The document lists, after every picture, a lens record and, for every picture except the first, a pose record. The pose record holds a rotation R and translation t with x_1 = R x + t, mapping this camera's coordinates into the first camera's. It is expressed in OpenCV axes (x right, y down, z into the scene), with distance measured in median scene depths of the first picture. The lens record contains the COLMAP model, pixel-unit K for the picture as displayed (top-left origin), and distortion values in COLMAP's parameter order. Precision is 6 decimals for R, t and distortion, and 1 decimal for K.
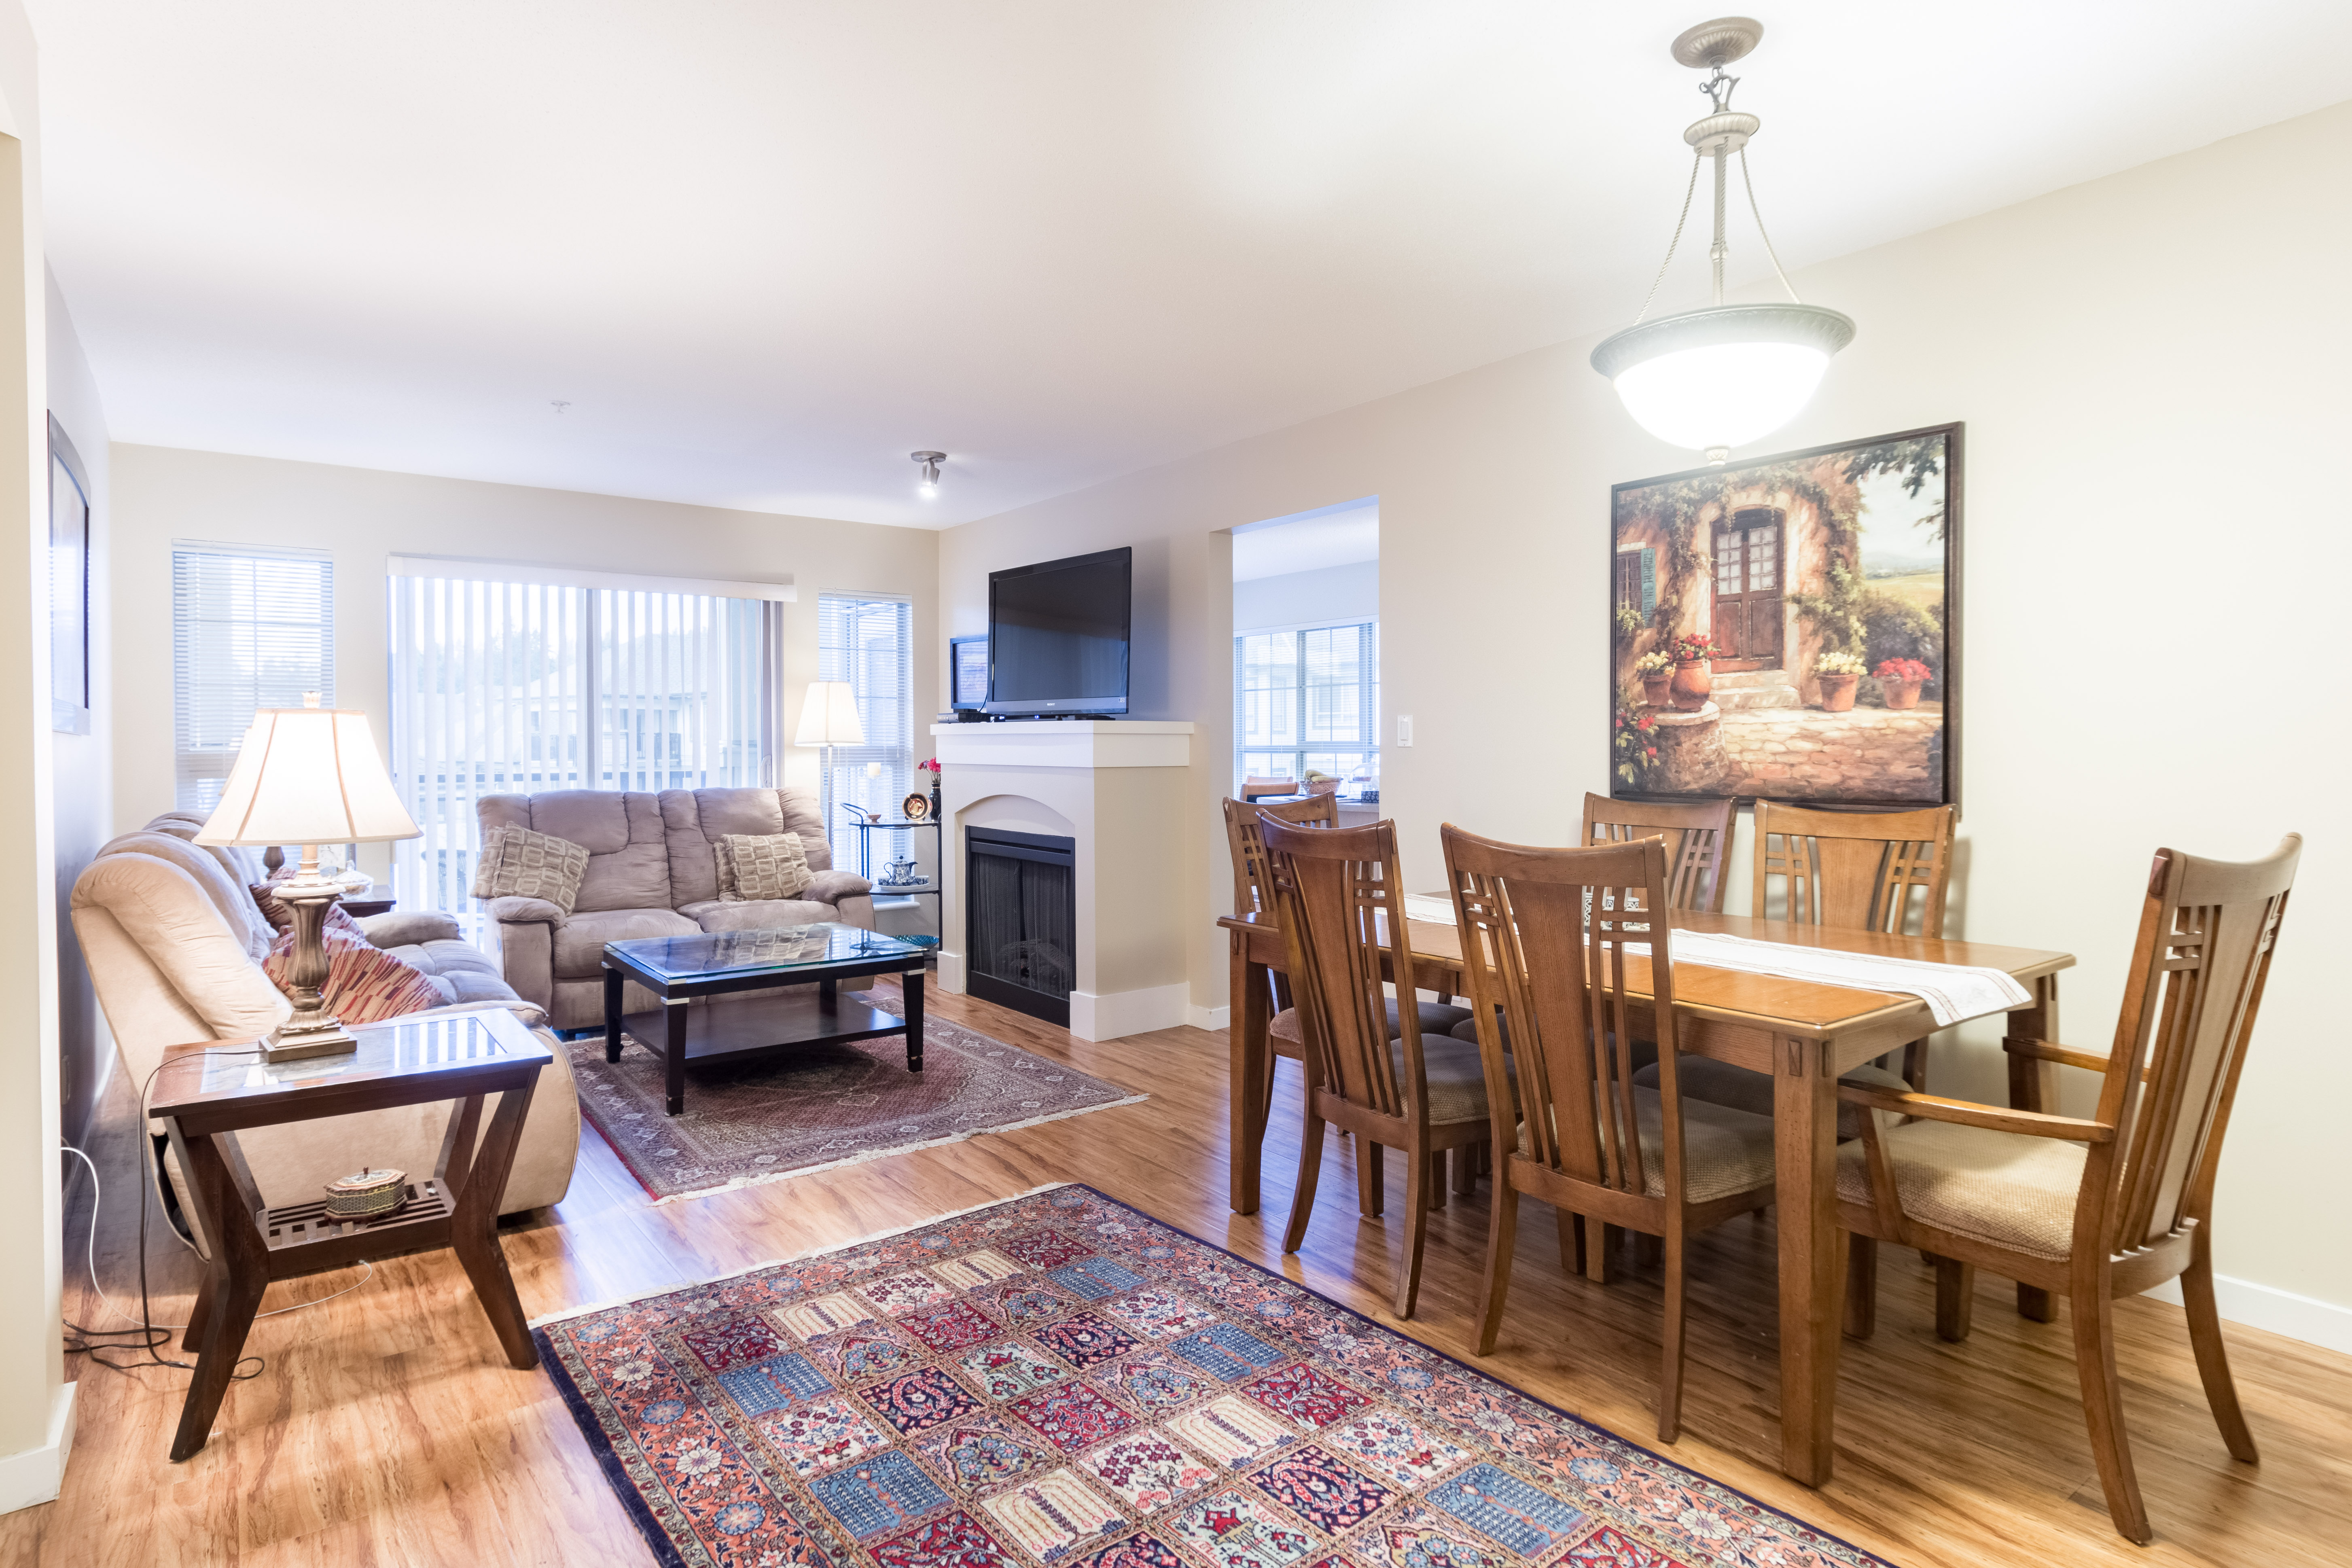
lens RADIAL K [[1239.1, 0, 1175.6], [0, 1239.1, 741.1], [0, 0, 1]] dist [0.013434, -0.017597]
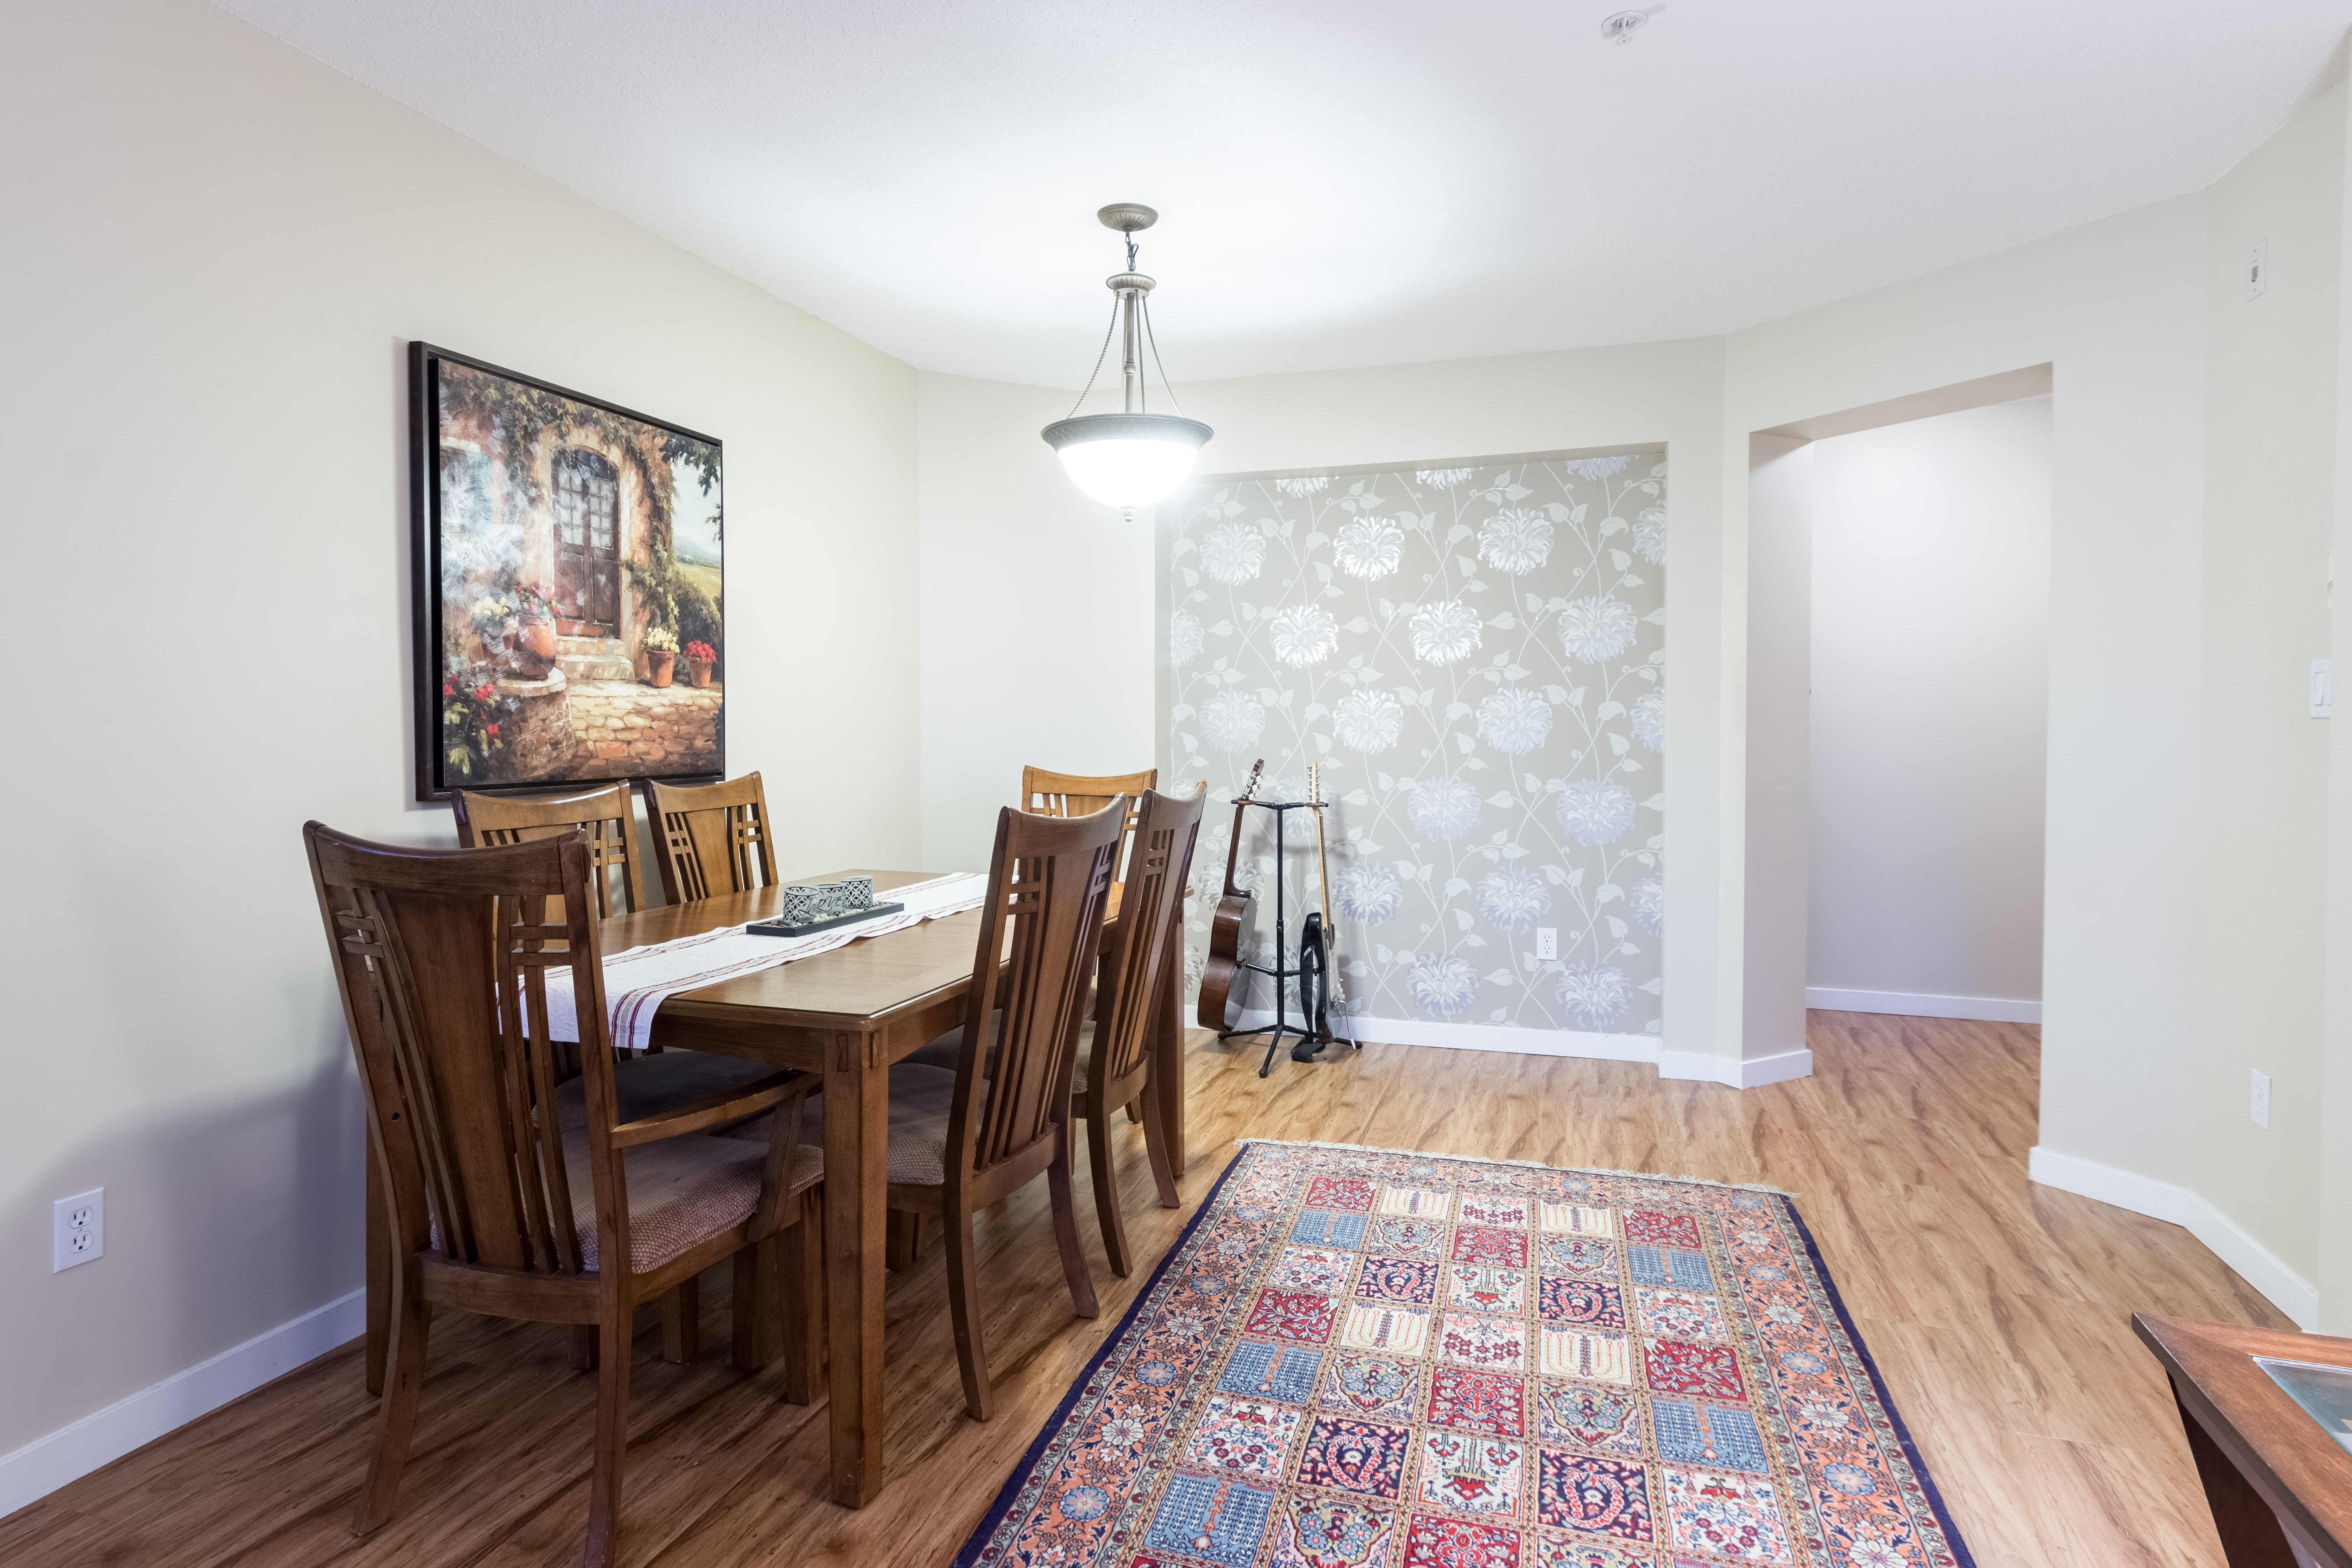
lens RADIAL K [[1239.0, 0, 1175.6], [0, 1239.0, 741.1], [0, 0, 1]] dist [0.013434, -0.017597]
pose [[-0.560641, -0.010419, 0.827994, -0.531349], [0.001408, 0.999907, 0.013535, 0.006638], [-0.828058, 0.008754, -0.560574, 1.224698]]
